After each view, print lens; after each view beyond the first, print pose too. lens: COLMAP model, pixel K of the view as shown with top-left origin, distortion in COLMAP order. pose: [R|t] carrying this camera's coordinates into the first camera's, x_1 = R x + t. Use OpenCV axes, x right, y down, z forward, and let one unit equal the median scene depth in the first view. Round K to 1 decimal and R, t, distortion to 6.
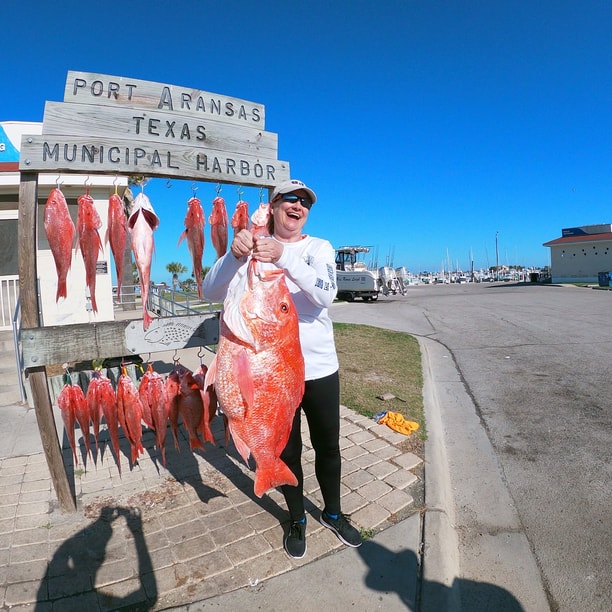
lens RADIAL K [[351.8, 0, 308.6], [0, 351.8, 305.6], [0, 0, 1]] dist [-0.209917, 0.040723]
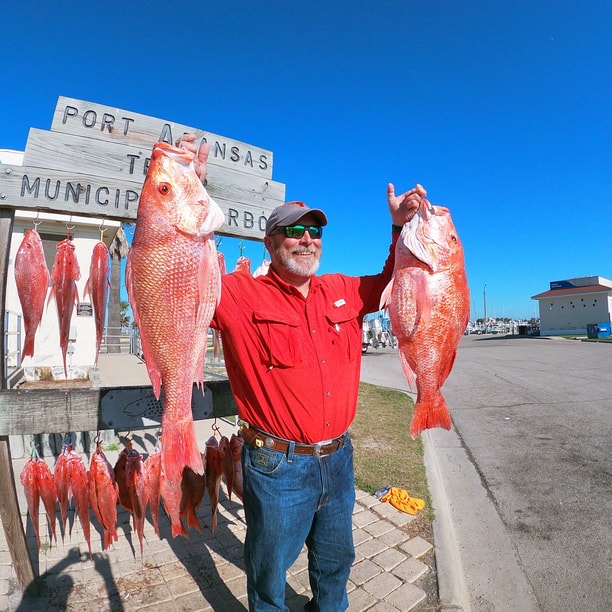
lens RADIAL K [[351.8, 0, 308.6], [0, 351.8, 305.6], [0, 0, 1]] dist [-0.209917, 0.040723]
pose [[0.998702, 0.039614, 0.032026, -0.047132], [-0.034899, 0.990046, -0.136351, -0.059120], [-0.037109, 0.135056, 0.990143, 0.107644]]
